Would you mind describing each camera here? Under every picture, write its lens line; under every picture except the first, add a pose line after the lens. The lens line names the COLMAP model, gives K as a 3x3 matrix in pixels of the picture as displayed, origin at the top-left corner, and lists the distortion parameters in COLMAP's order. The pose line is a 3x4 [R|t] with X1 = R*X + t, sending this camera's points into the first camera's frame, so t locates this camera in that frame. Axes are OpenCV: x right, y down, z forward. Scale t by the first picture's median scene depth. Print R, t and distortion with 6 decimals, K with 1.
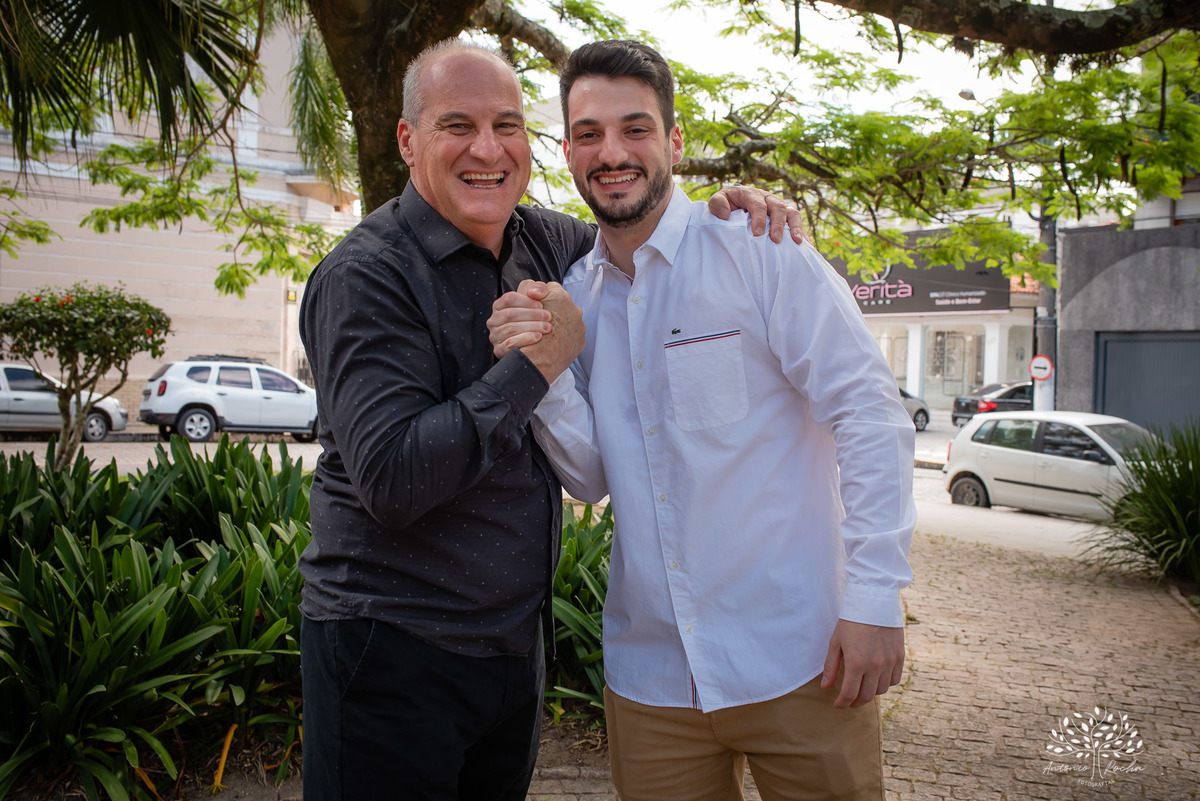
lens RADIAL K [[1162.6, 0, 608.8], [0, 1162.6, 393.3], [0, 0, 1]] dist [0.001616, 0.009436]
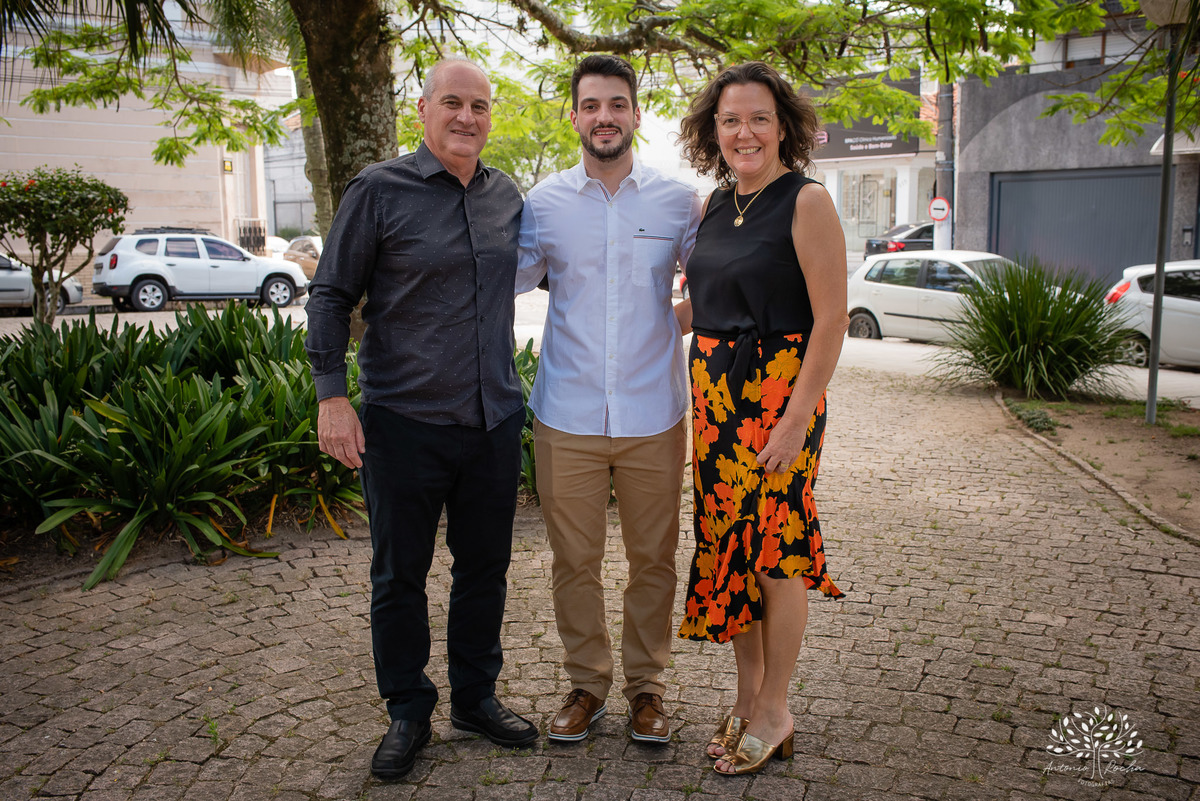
lens RADIAL K [[1152.3, 0, 600.0], [0, 1152.3, 400.5], [0, 0, 1]] dist [0.001702, 0.009387]
pose [[0.998056, -0.045849, 0.042215, 0.008153], [0.039817, 0.990175, 0.134048, -0.003394], [-0.047946, -0.132106, 0.990075, -0.111064]]
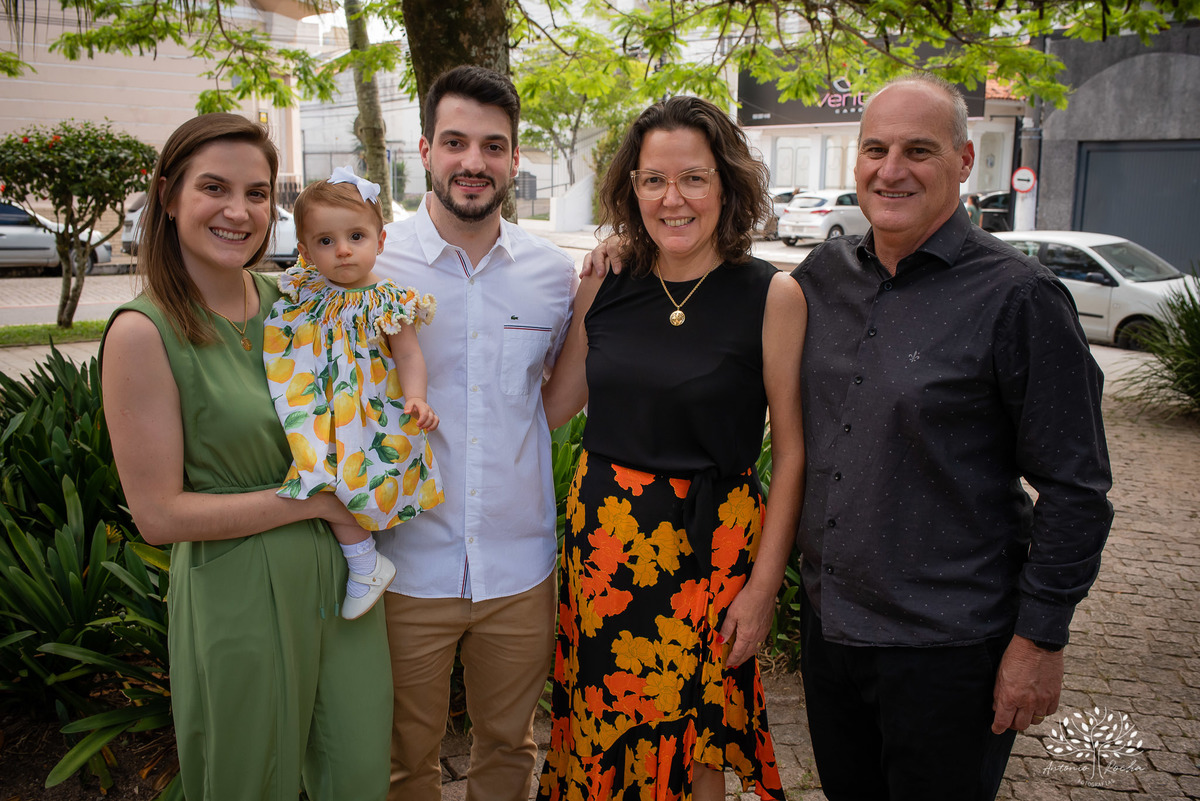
lens RADIAL K [[1129.6, 0, 592.6], [0, 1129.6, 397.4], [0, 0, 1]] dist [0.003310, 0.007369]
pose [[0.999441, -0.024000, 0.023265, -0.047068], [0.019599, 0.984600, 0.173721, -0.023729], [-0.027076, -0.173168, 0.984520, 0.029313]]
